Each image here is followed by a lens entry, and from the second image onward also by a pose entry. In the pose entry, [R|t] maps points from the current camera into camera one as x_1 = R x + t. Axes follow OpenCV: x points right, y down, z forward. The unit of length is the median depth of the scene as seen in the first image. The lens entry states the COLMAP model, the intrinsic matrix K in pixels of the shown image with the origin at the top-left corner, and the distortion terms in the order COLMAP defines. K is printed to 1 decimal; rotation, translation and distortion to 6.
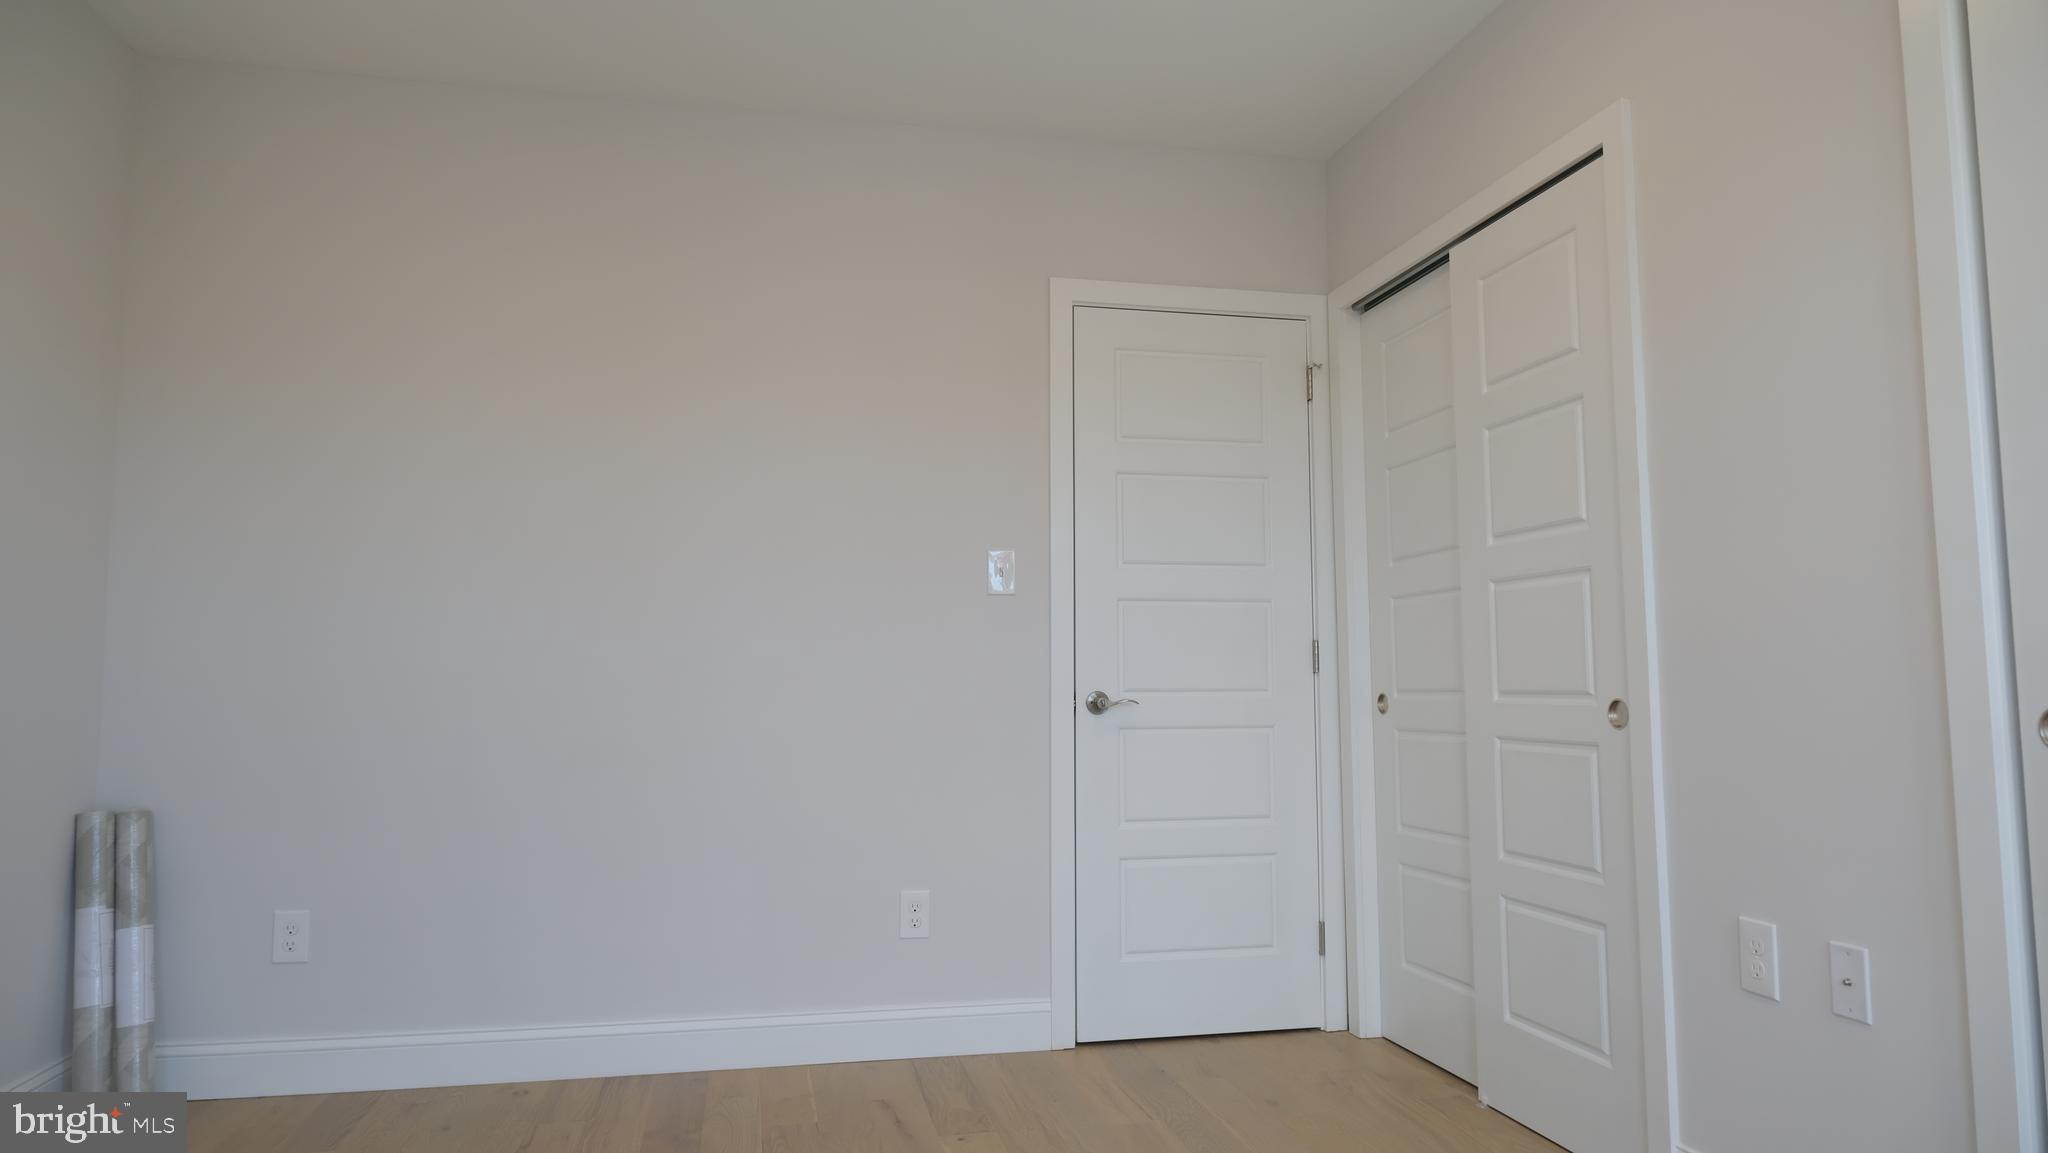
lens RADIAL K [[1297.8, 0, 1016.6], [0, 1297.8, 574.8], [0, 0, 1]] dist [-0.012838, 0.039059]
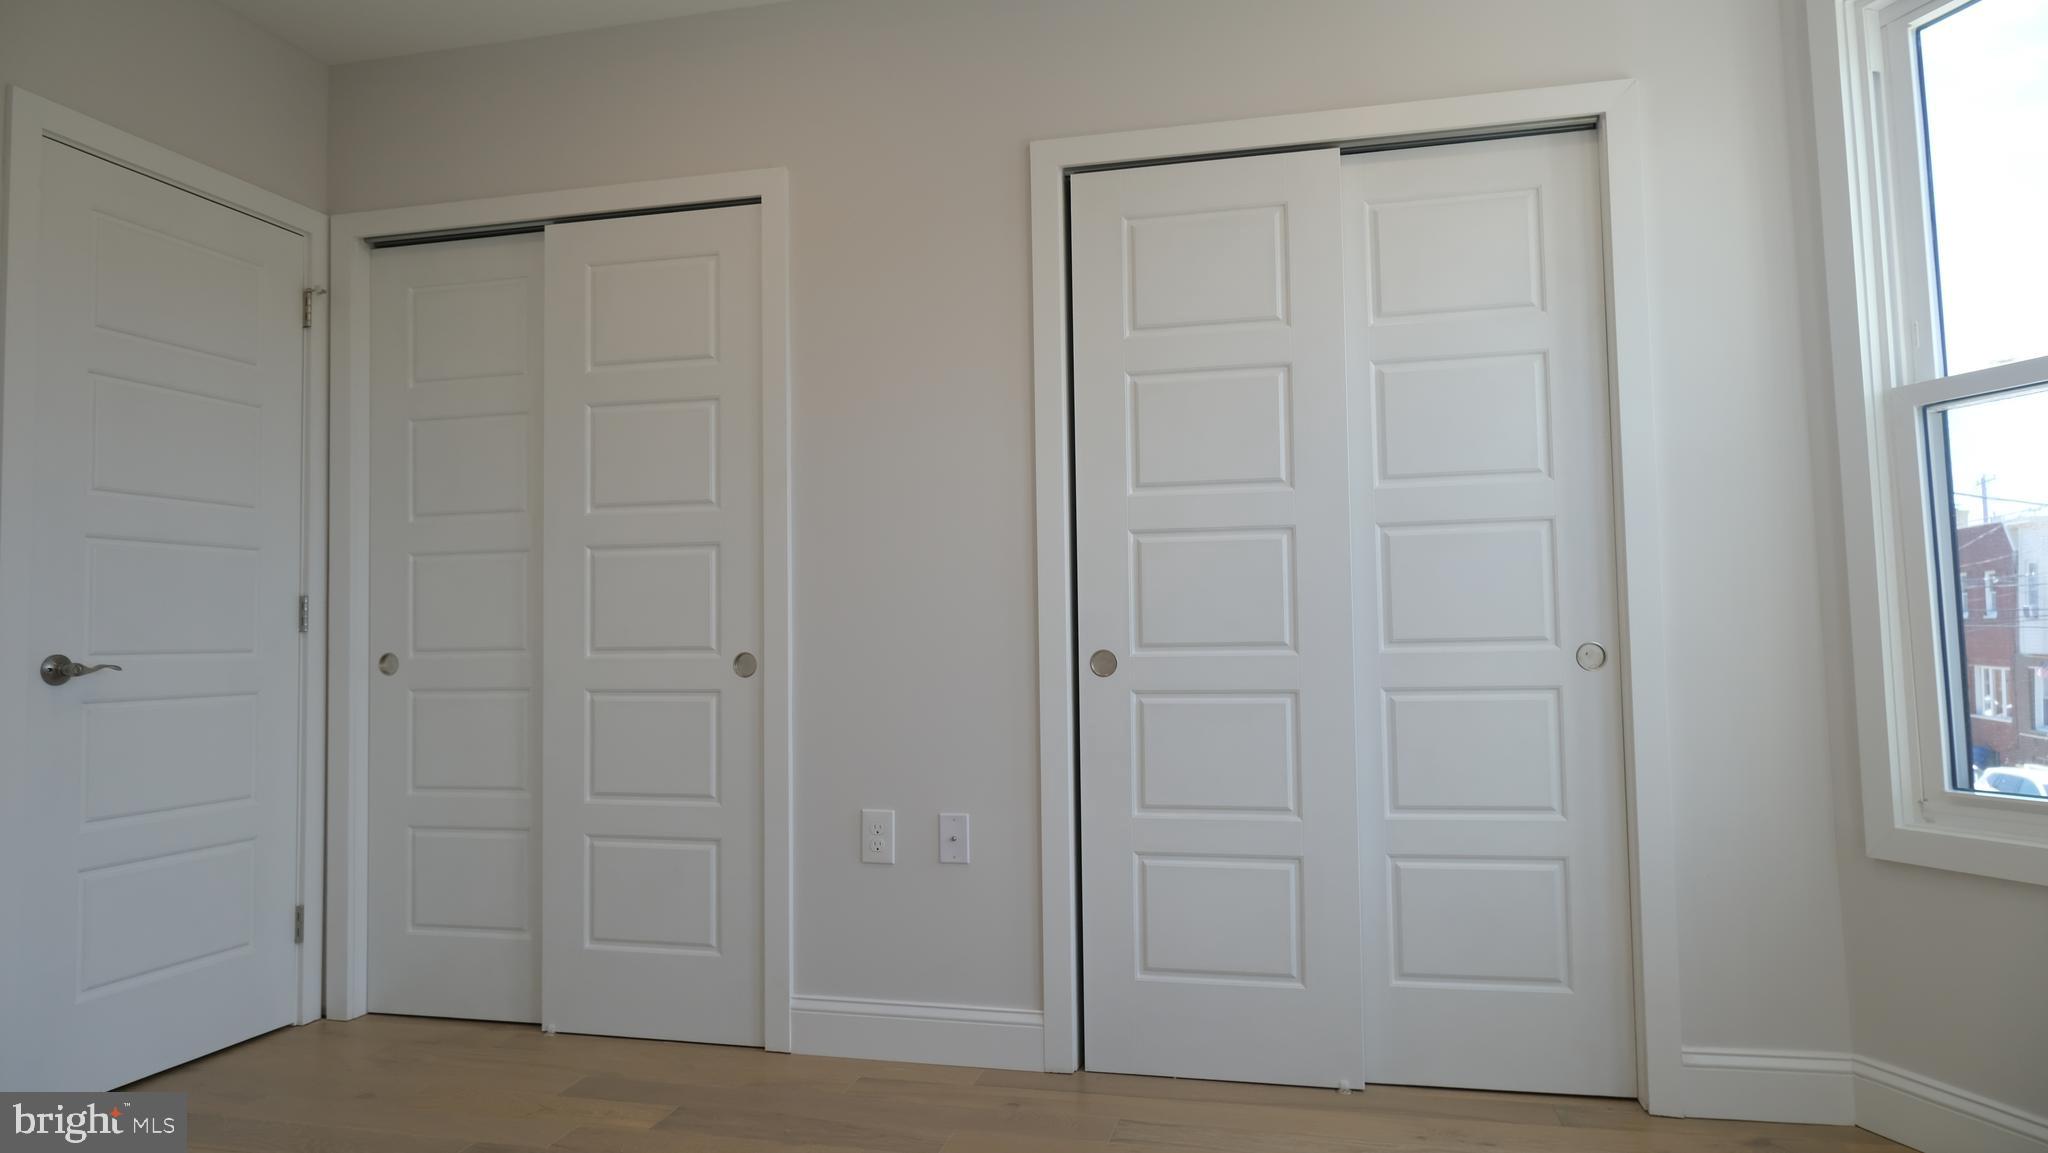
lens RADIAL K [[1272.9, 0, 1028.9], [0, 1272.9, 580.0], [0, 0, 1]] dist [-0.006014, -0.000625]
pose [[0.437904, 0.039478, 0.898155, -0.422318], [-0.066980, 0.997692, -0.011196, 0.019468], [-0.896523, -0.055255, 0.439537, 0.200929]]
